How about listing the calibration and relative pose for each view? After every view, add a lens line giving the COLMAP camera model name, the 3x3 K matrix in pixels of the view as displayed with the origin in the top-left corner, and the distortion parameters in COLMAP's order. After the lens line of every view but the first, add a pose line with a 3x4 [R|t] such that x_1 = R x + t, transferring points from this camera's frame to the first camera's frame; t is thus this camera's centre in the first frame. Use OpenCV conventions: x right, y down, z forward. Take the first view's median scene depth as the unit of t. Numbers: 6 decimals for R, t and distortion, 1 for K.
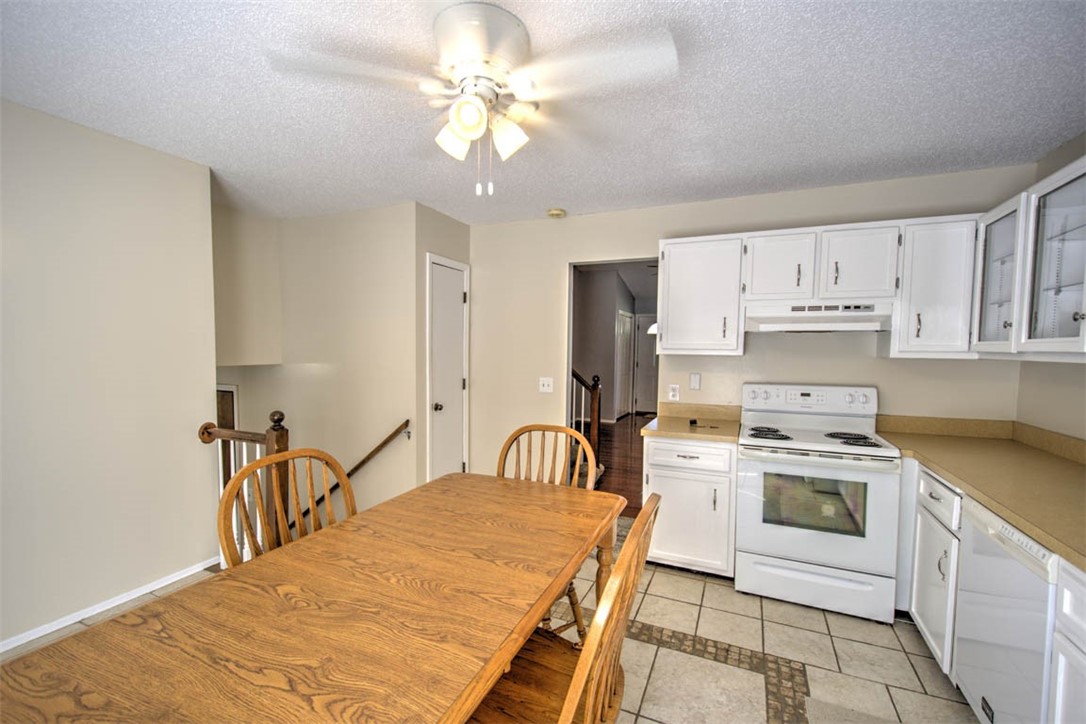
lens RADIAL K [[465.8, 0, 541.9], [0, 465.8, 368.8], [0, 0, 1]] dist [-0.000574, 0.001633]
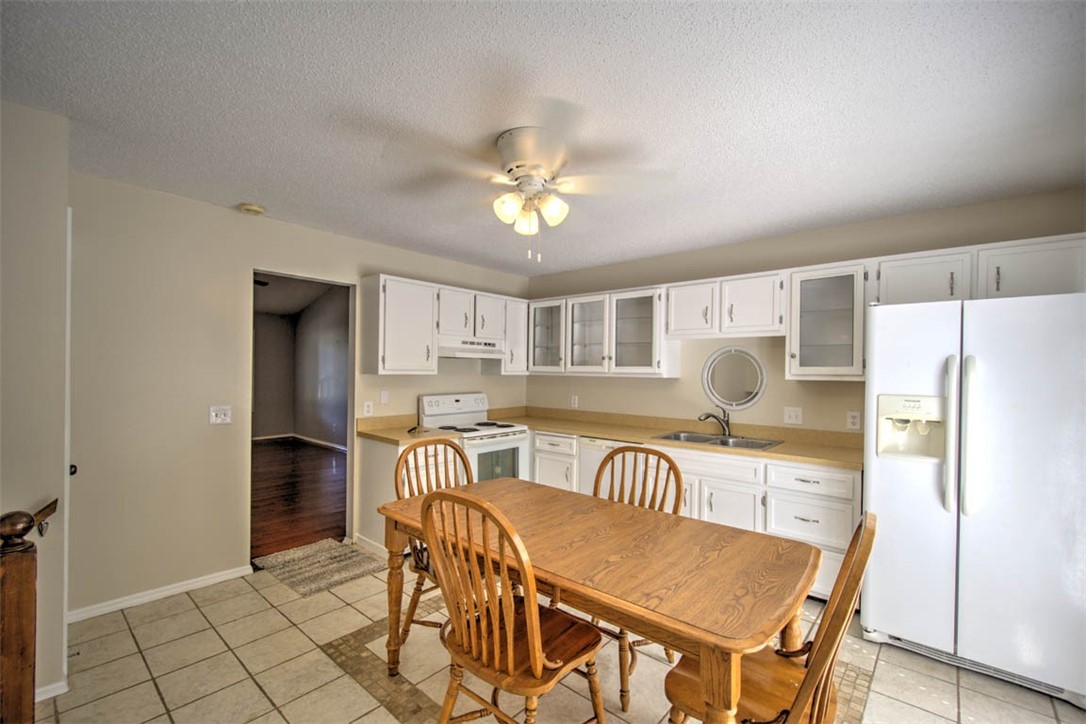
lens RADIAL K [[465.8, 0, 541.3], [0, 465.8, 367.3], [0, 0, 1]] dist [-0.000574, 0.001633]
pose [[0.291086, 0.000671, 0.956697, -0.808071], [0.031933, 0.999436, -0.010417, -0.027760], [-0.956164, 0.033583, 0.290900, 0.342324]]
